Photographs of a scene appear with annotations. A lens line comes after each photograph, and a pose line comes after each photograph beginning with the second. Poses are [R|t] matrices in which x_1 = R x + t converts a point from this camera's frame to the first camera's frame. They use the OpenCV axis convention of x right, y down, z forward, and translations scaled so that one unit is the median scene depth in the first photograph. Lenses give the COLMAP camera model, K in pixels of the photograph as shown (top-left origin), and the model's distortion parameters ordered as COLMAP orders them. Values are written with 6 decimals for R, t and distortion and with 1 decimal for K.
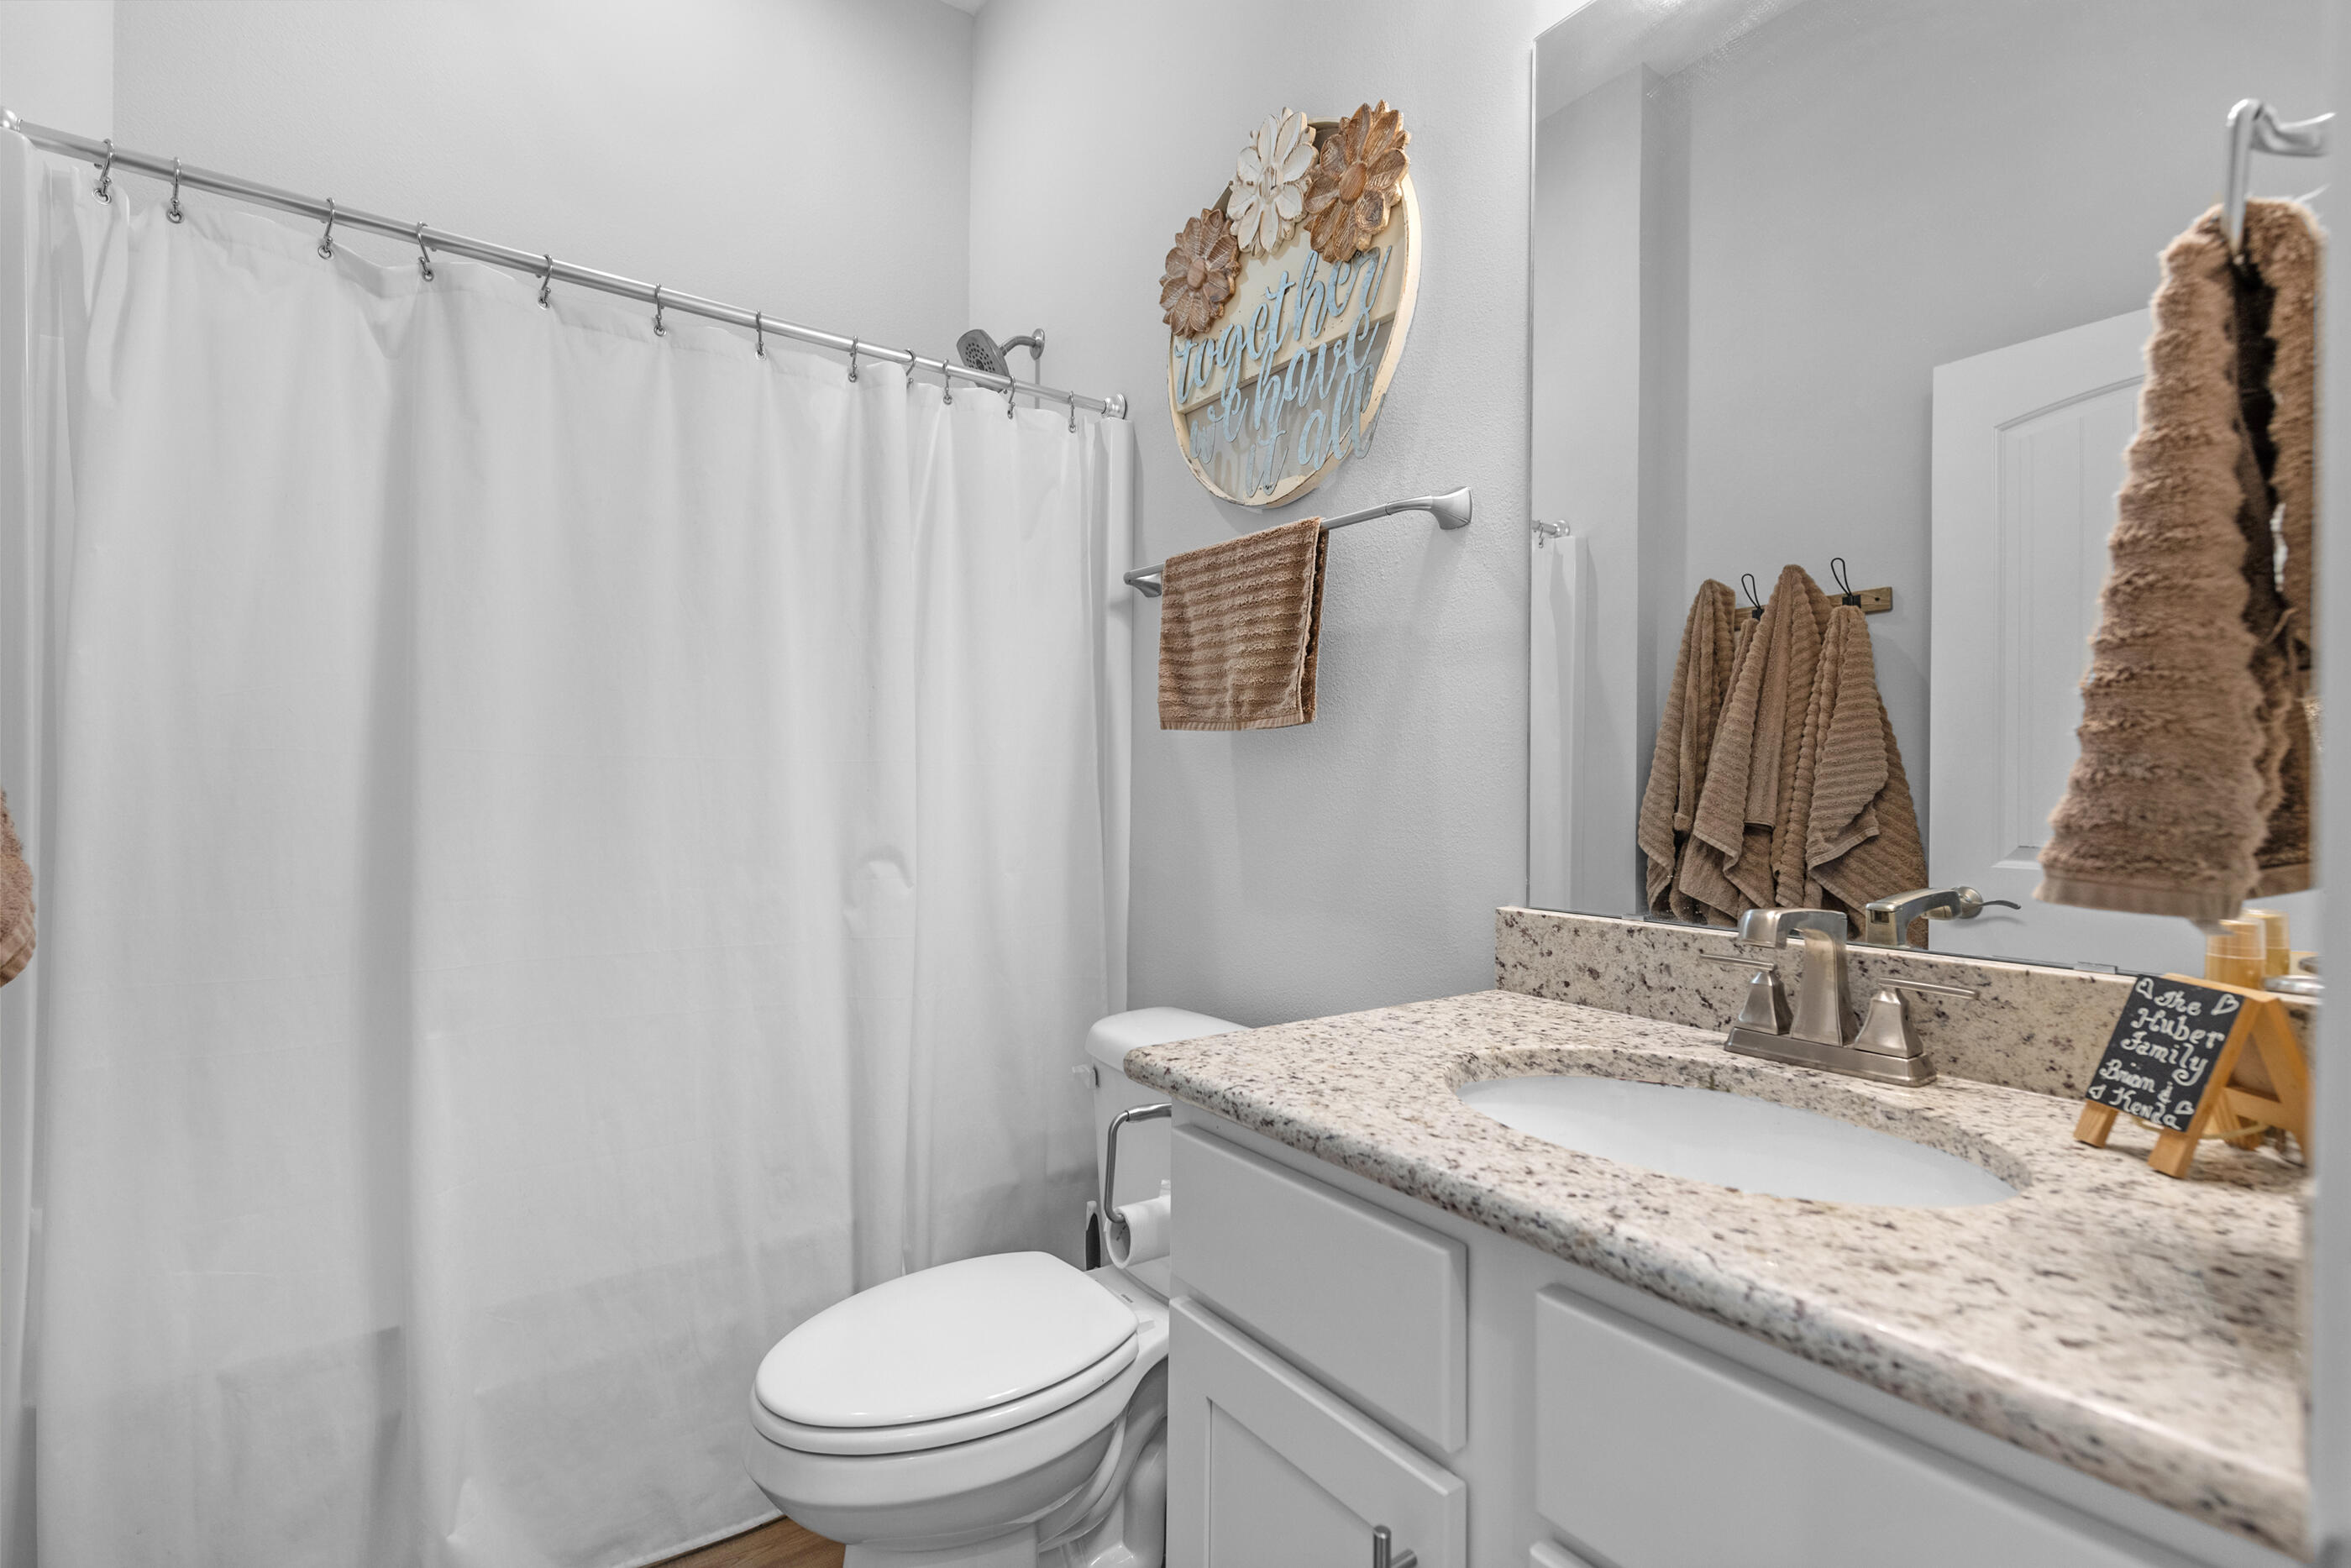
lens RADIAL K [[1079.9, 0, 1181.9], [0, 1079.9, 770.1], [0, 0, 1]] dist [0.018413, -0.004750]
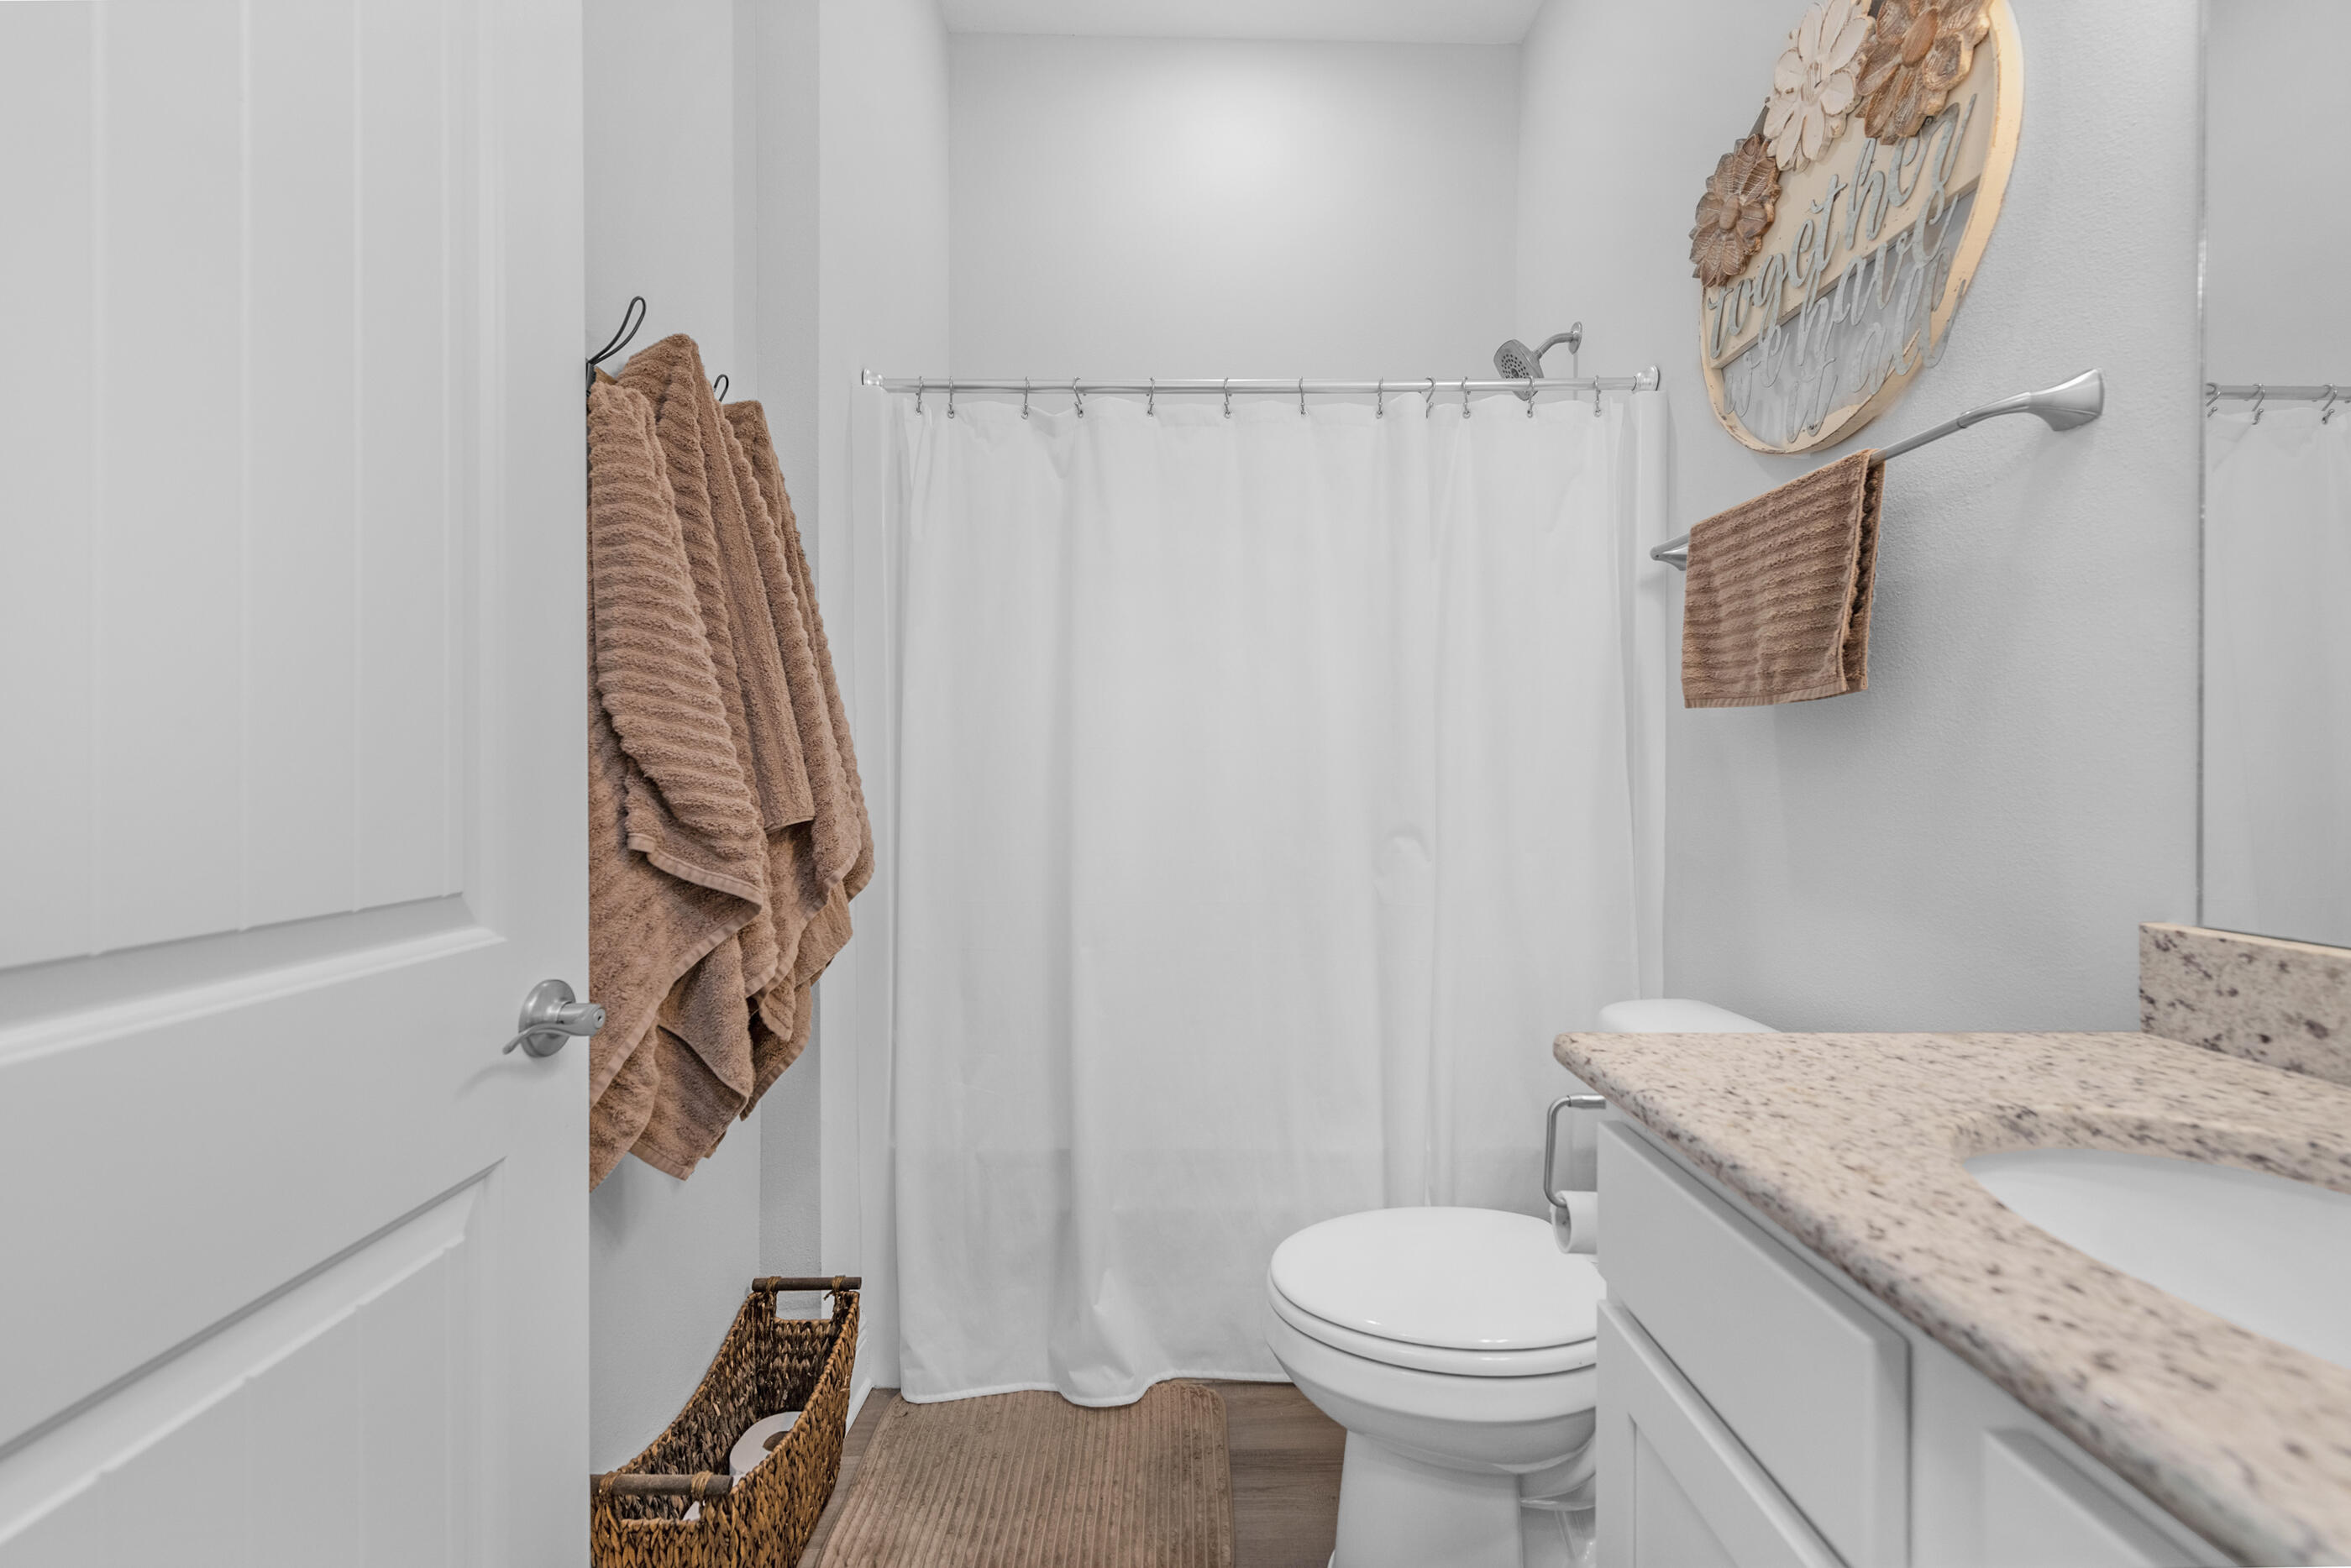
lens RADIAL K [[950.0, 0, 1191.3], [0, 950.0, 768.7], [0, 0, 1]] dist [0.017329, -0.006204]
pose [[0.808859, -0.013485, -0.587848, 0.131831], [0.019049, 0.999813, 0.003276, 0.005148], [0.587694, -0.013848, 0.808965, 0.069867]]
